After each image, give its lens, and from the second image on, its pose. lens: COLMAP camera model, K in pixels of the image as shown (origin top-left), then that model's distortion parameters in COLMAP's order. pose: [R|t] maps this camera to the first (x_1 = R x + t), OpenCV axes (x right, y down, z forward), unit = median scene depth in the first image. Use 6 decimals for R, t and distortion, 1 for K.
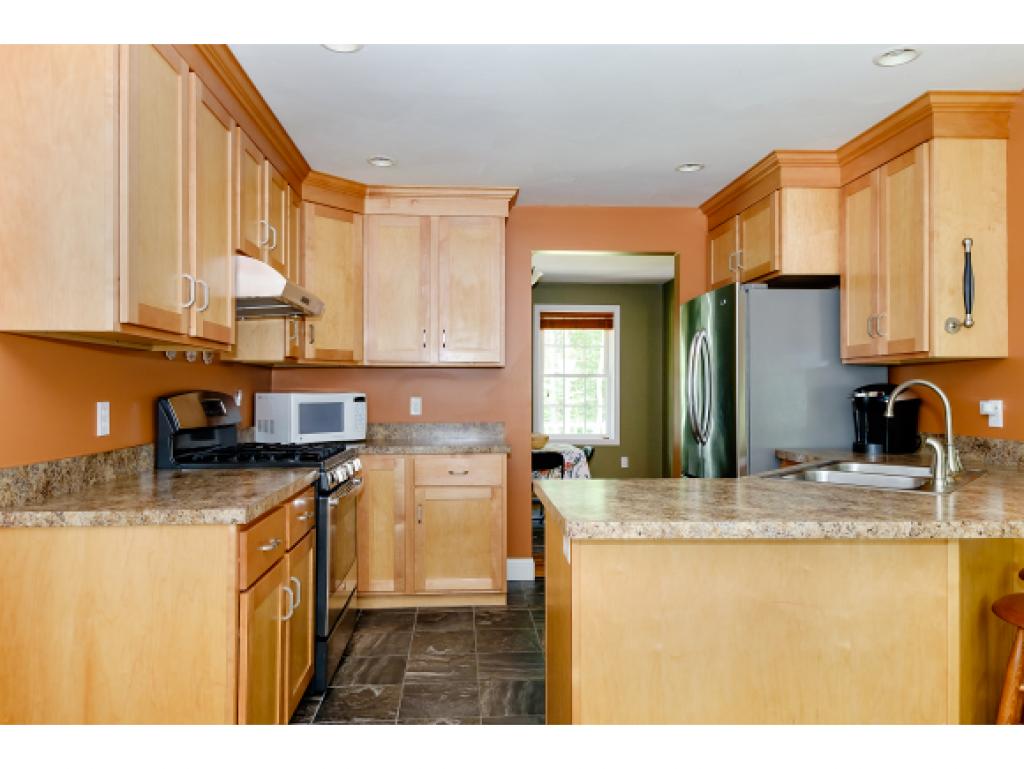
lens RADIAL K [[684.9, 0, 509.6], [0, 684.9, 386.0], [0, 0, 1]] dist [0.040563, -0.001509]
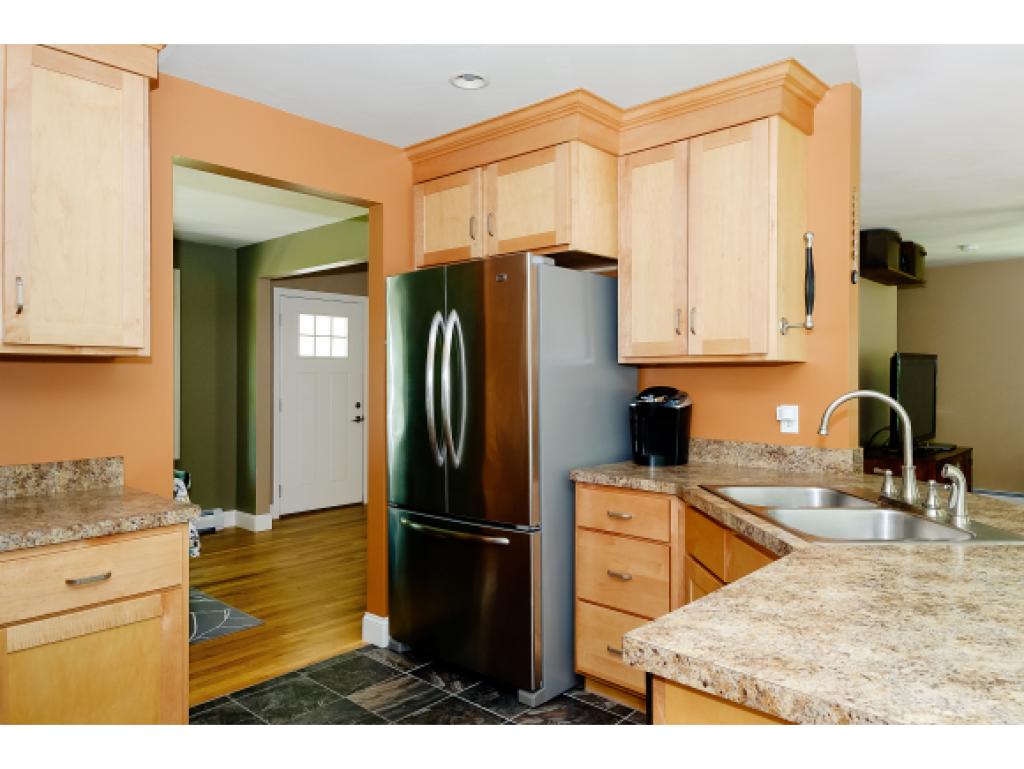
lens RADIAL K [[684.9, 0, 504.6], [0, 684.9, 381.5], [0, 0, 1]] dist [0.040563, -0.001509]
pose [[0.727704, -0.005609, 0.685868, -0.235750], [-0.004652, 0.999903, 0.013113, -0.022367], [-0.685875, -0.012733, 0.727608, 0.542882]]
